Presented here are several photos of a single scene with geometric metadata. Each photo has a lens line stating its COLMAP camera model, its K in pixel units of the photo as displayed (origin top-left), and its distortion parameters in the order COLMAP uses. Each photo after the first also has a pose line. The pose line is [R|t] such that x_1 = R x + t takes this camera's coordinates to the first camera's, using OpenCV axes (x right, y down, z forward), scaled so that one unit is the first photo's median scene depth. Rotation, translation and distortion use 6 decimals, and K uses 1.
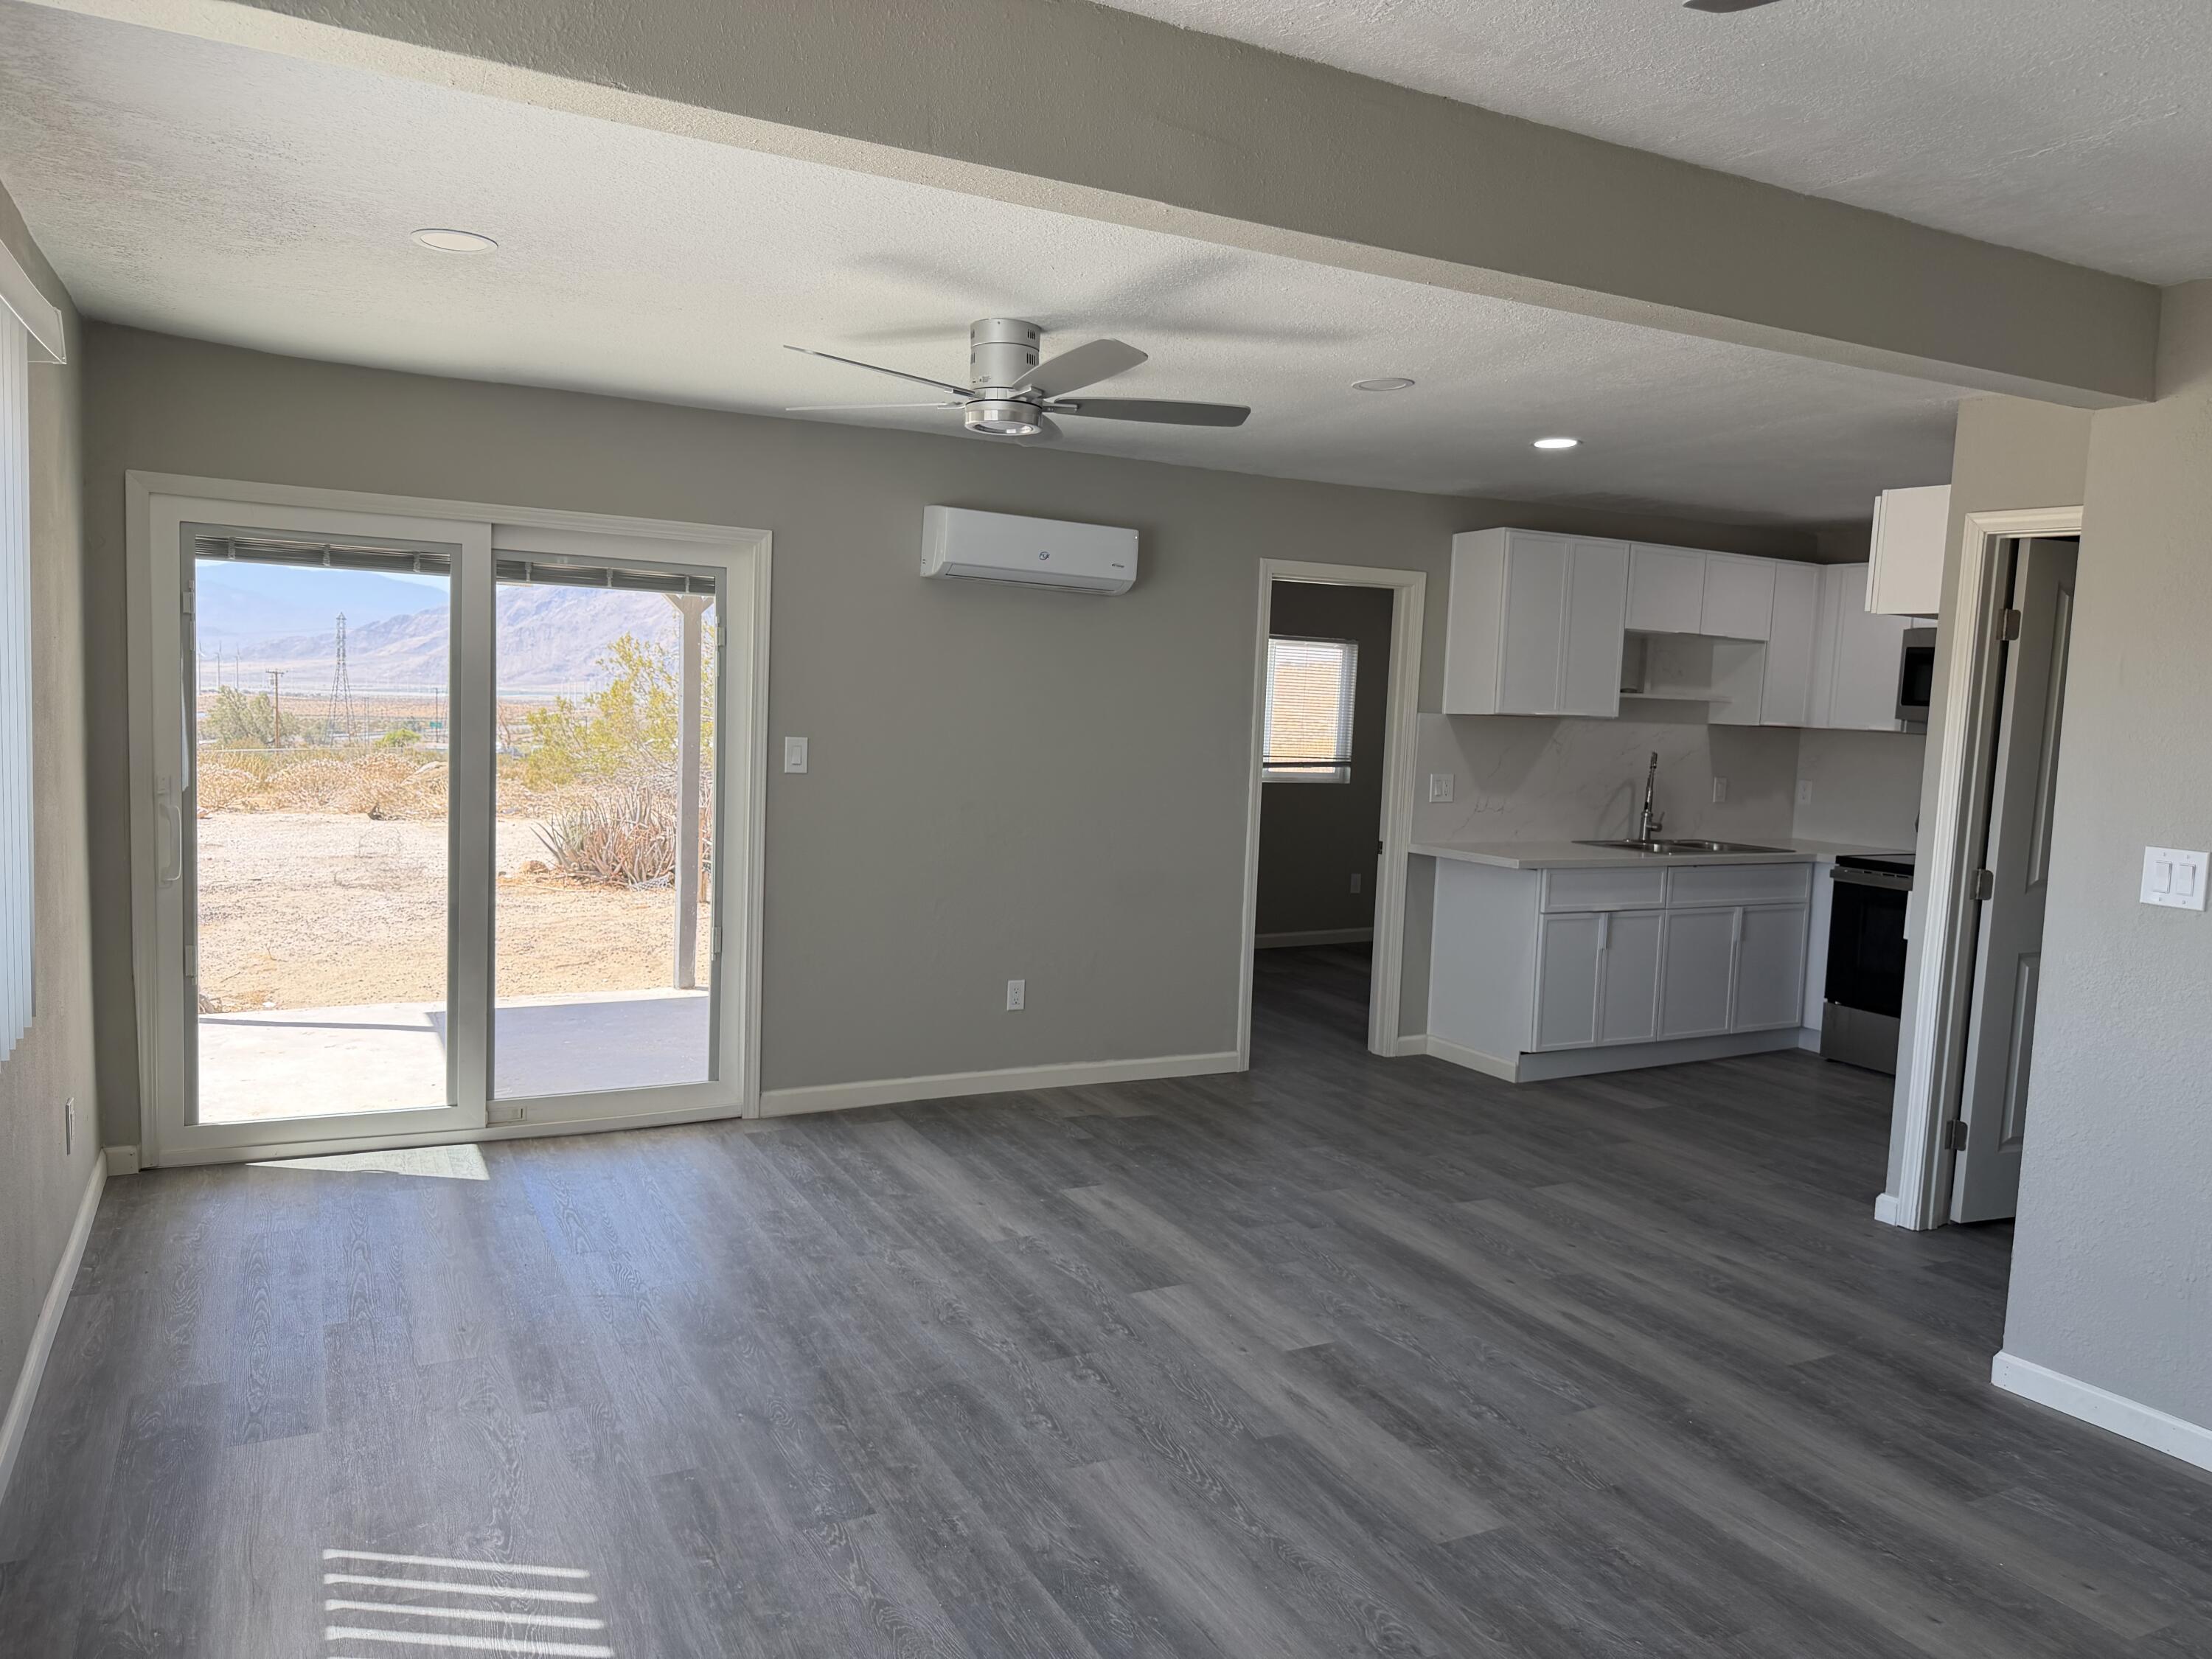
lens RADIAL K [[1569.6, 0, 1106.0], [0, 1569.6, 829.5], [0, 0, 1]] dist [0.036530, -0.081443]
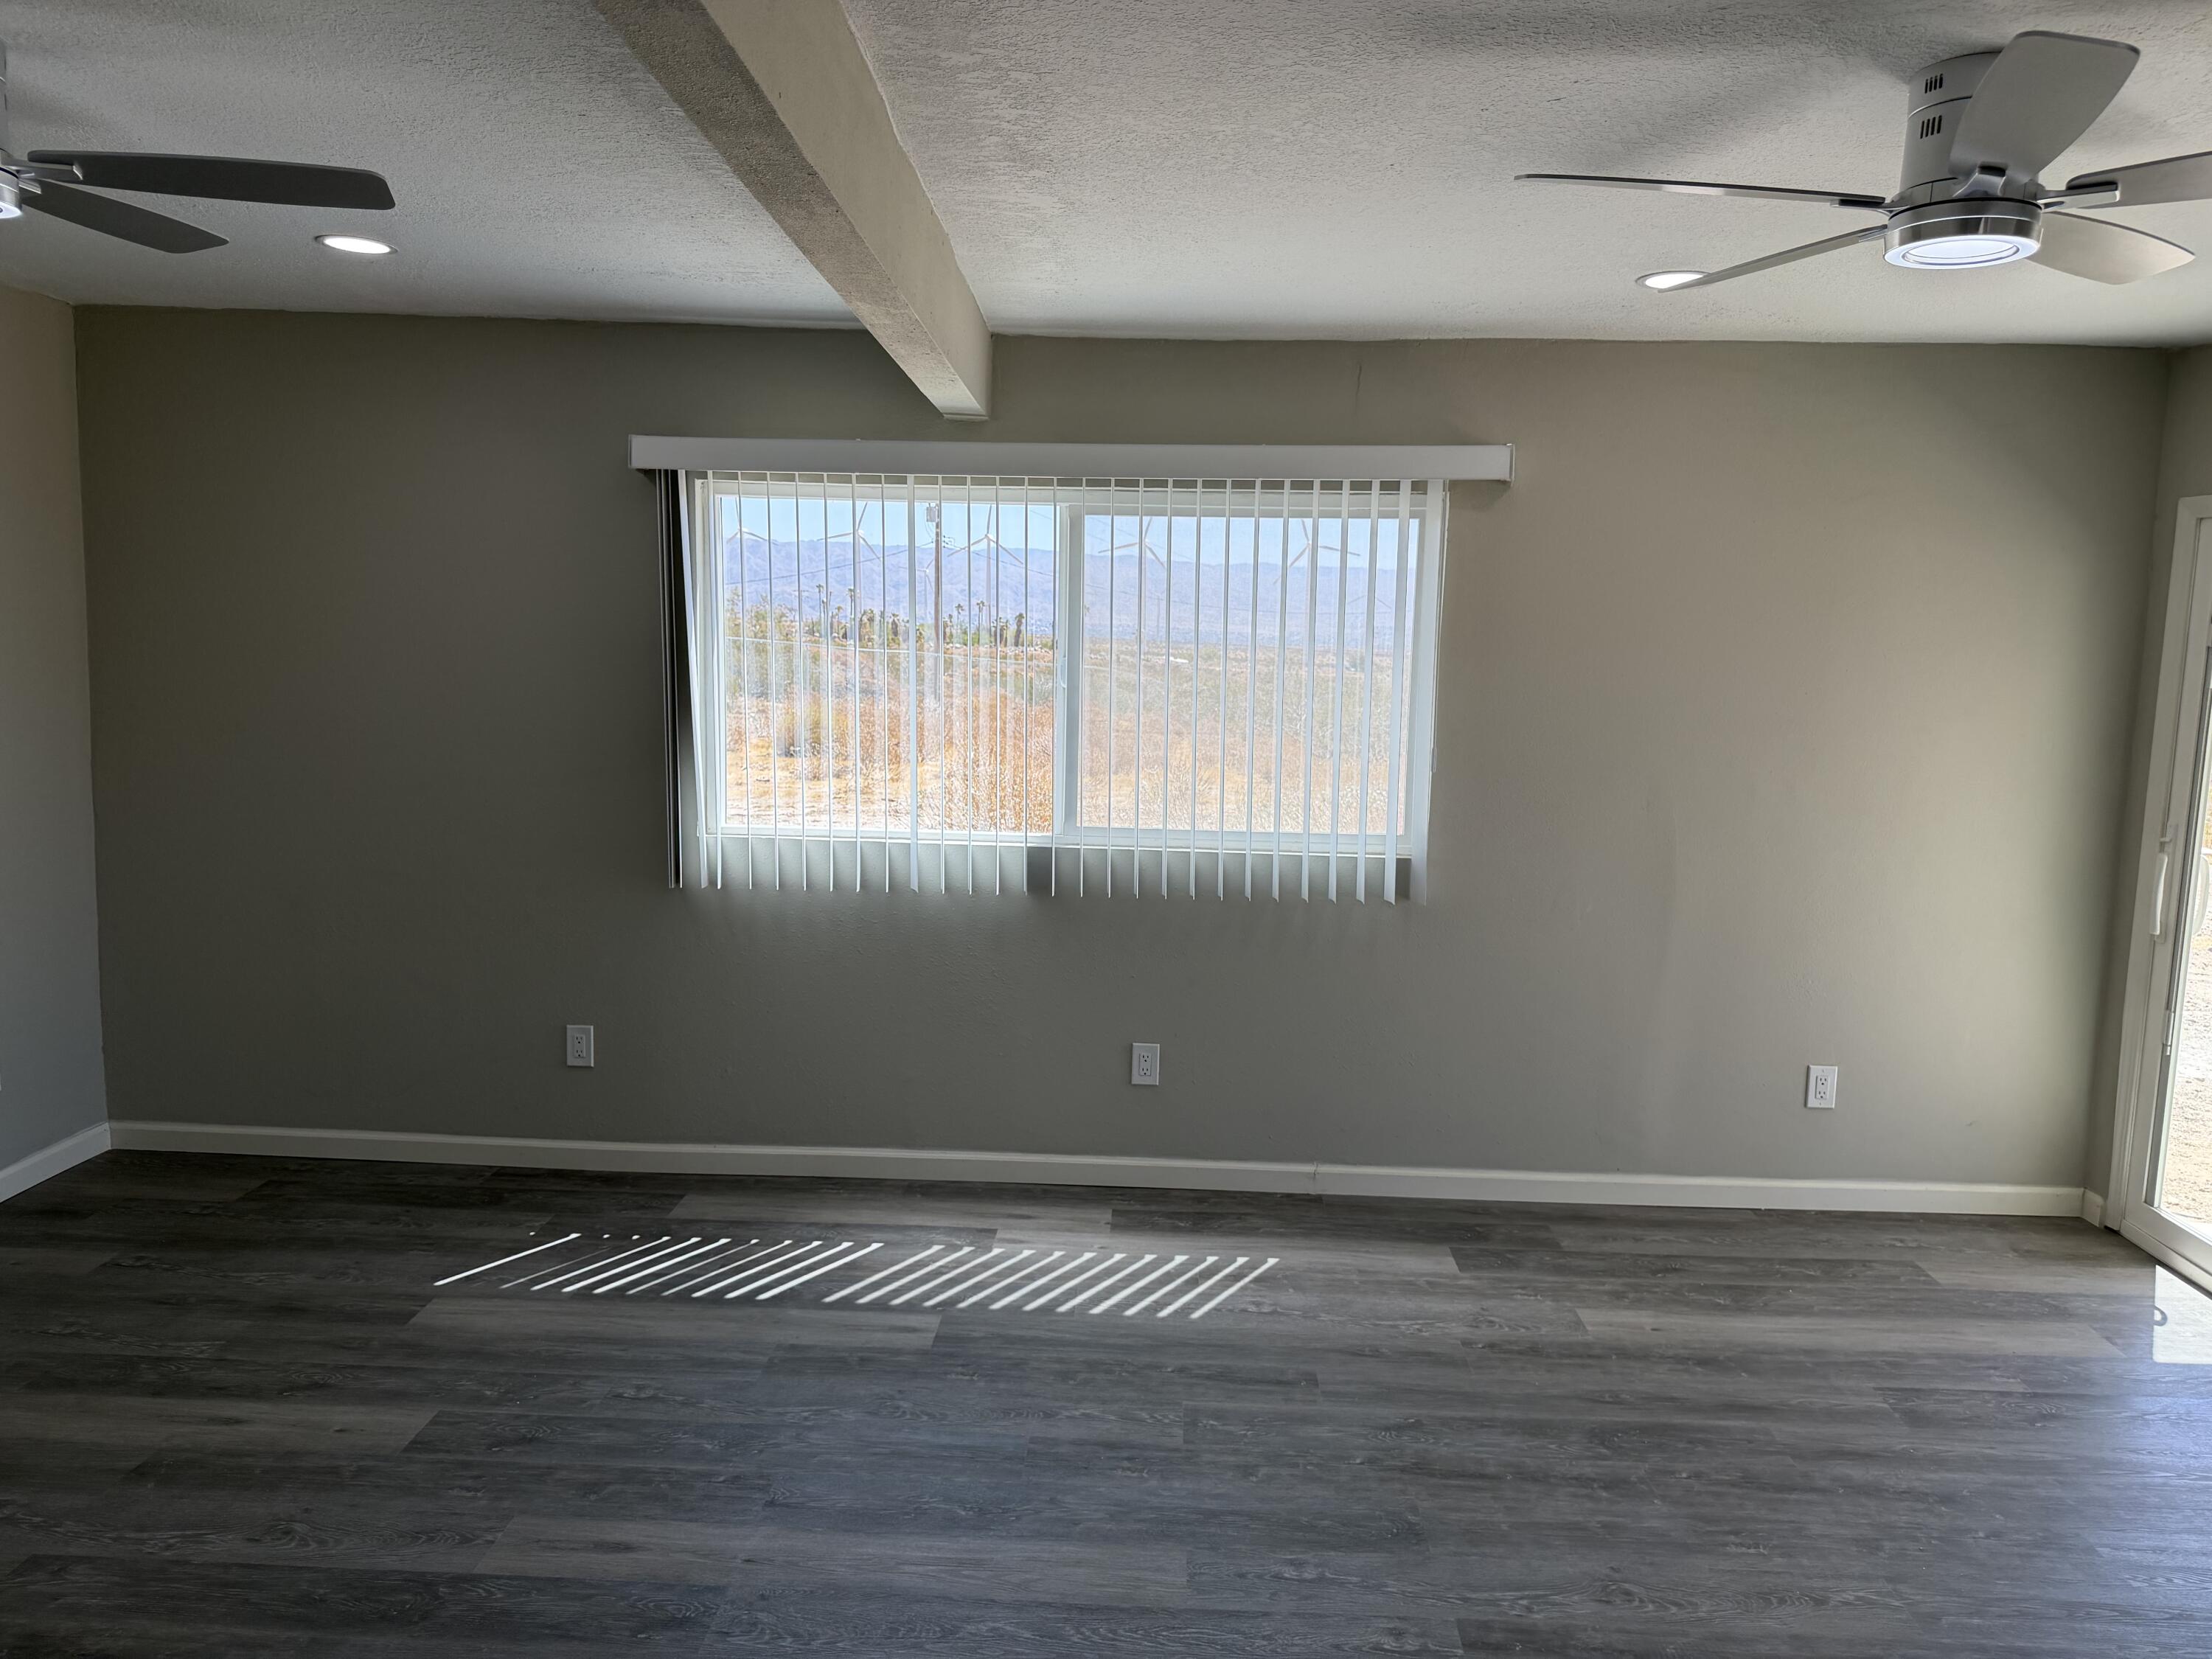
lens RADIAL K [[1523.2, 0, 1075.5], [0, 1523.2, 802.3], [0, 0, 1]] dist [0.001007, 0.000816]
pose [[-0.507734, 0.043494, -0.860415, 0.681055], [-0.119941, 0.985430, 0.120591, -0.103847], [0.853124, 0.164427, -0.495119, 1.215492]]
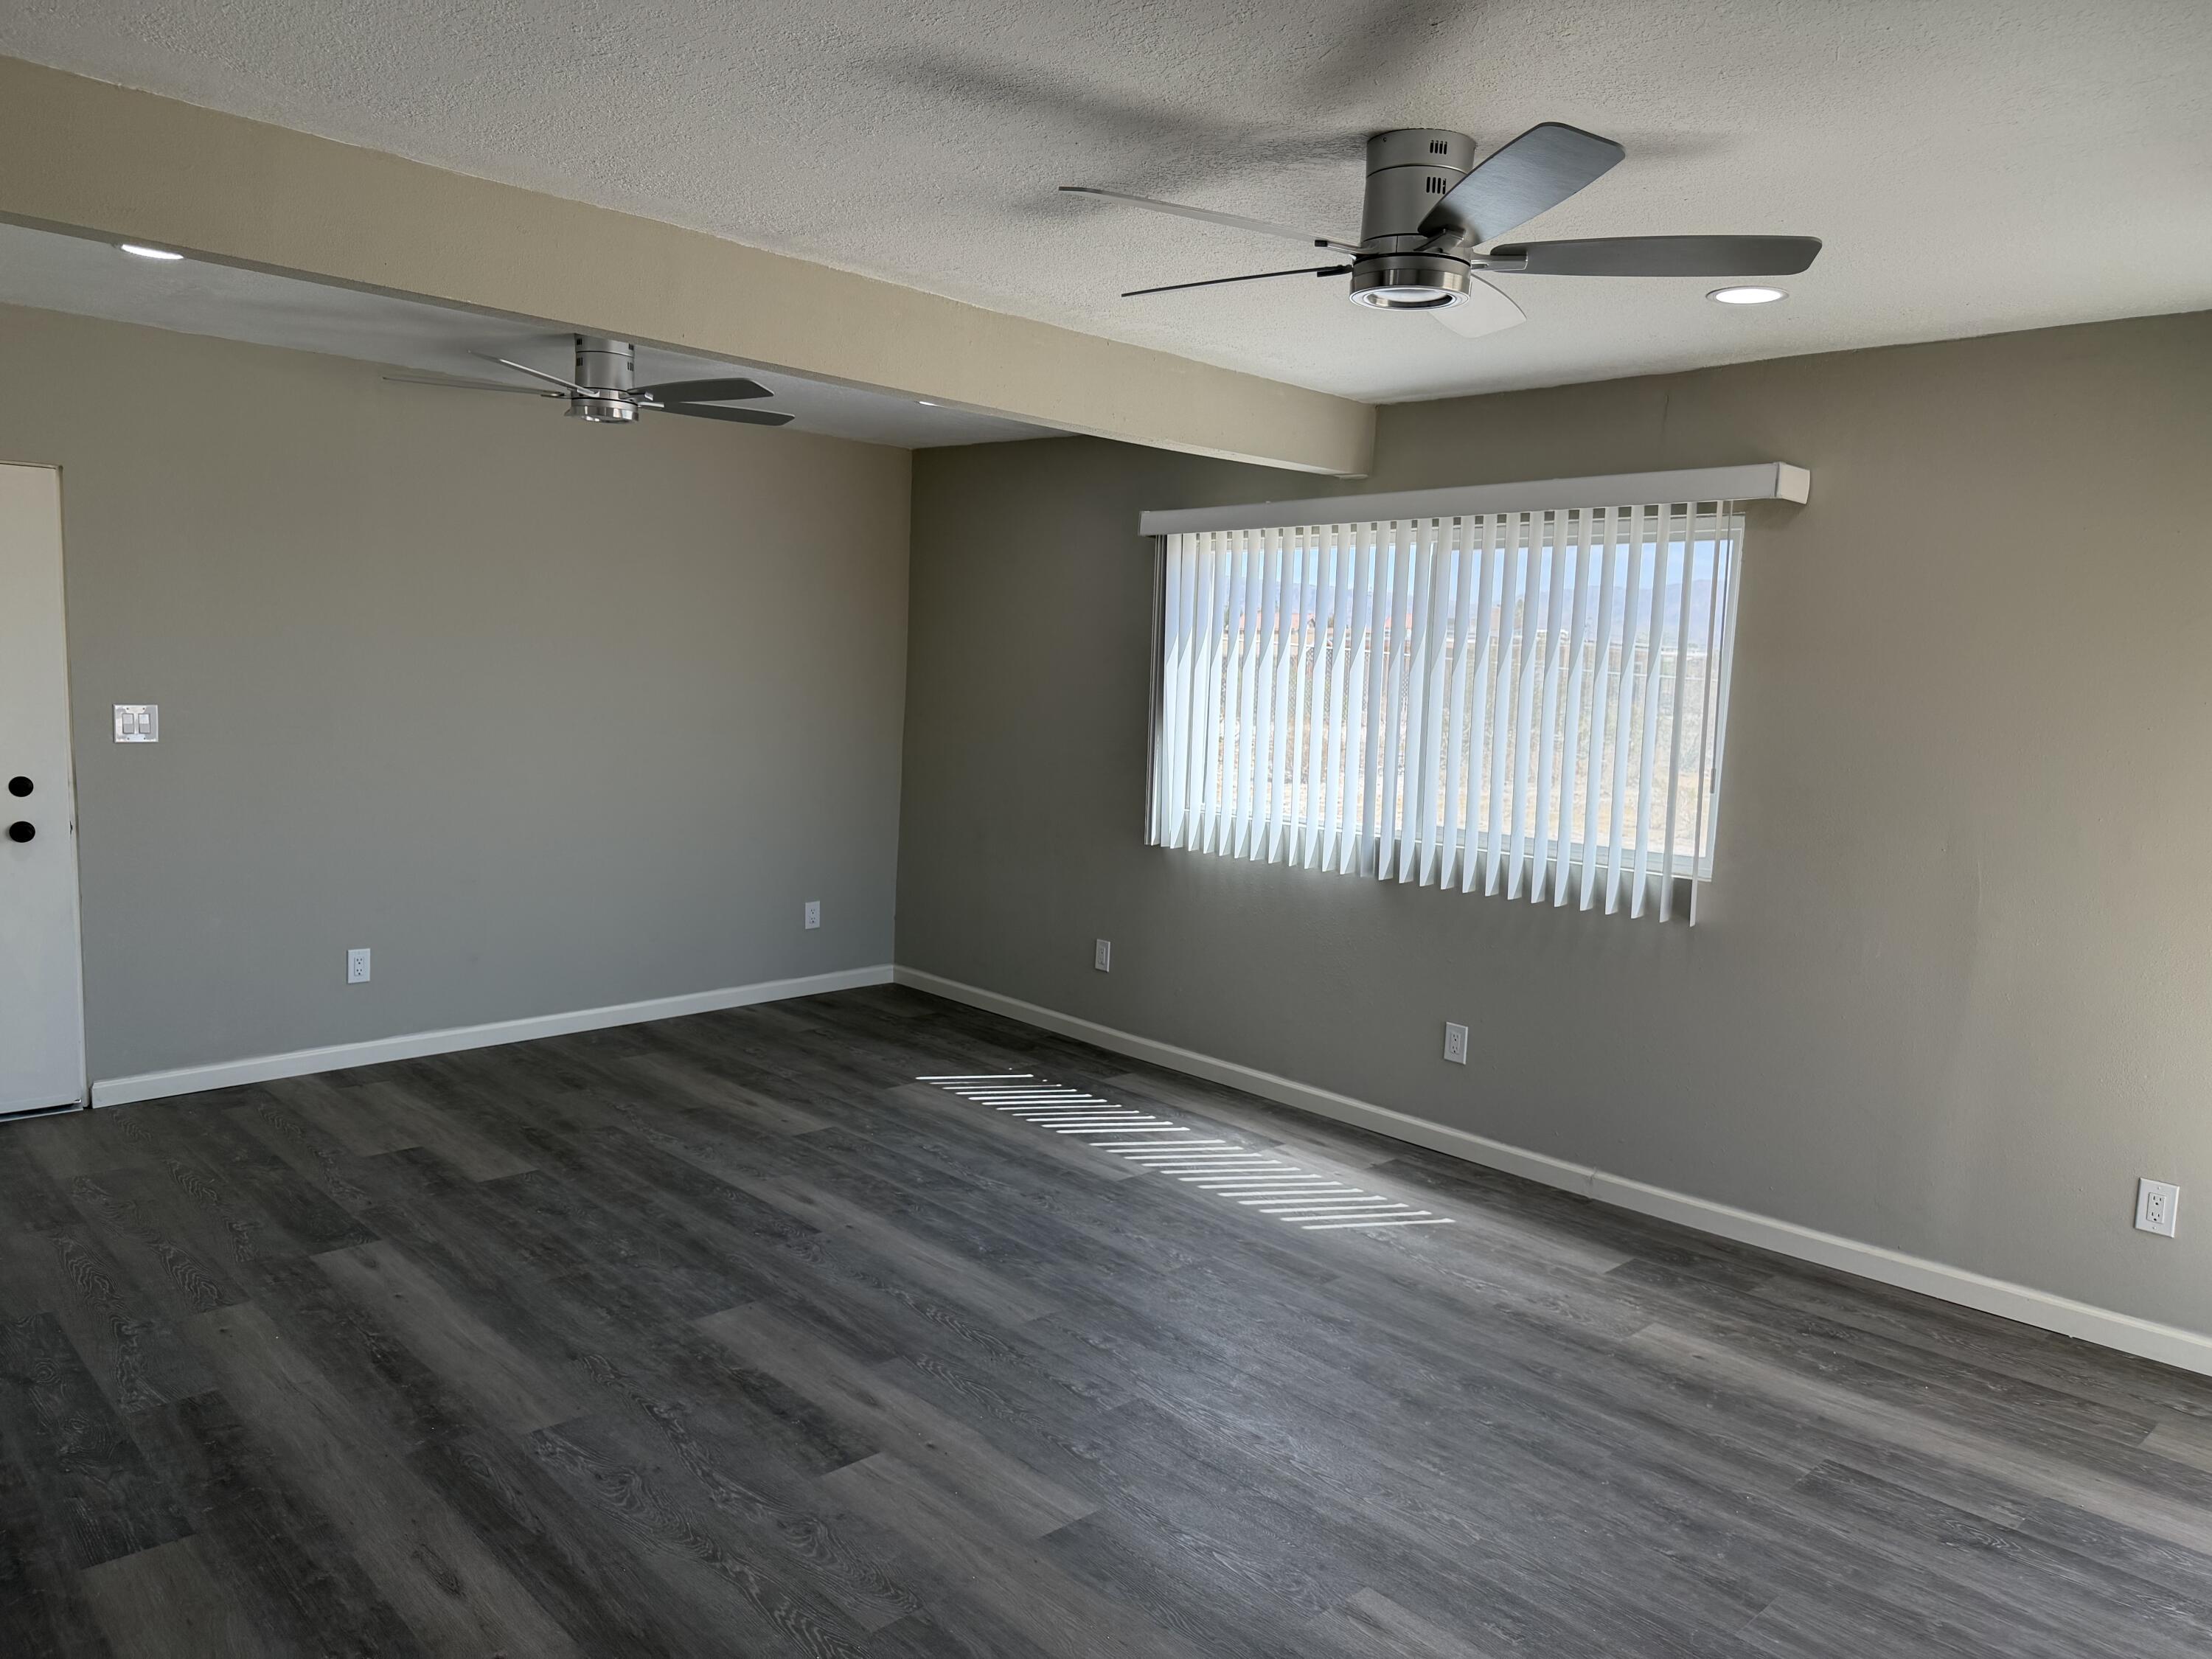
lens RADIAL K [[1540.7, 0, 1097.2], [0, 1540.7, 834.3], [0, 0, 1]] dist [0.140265, -0.215853]
pose [[-0.958960, -0.041473, -0.280493, 0.278923], [-0.096958, 0.977575, 0.186941, -0.173197], [0.266450, 0.206465, -0.941476, 1.939418]]
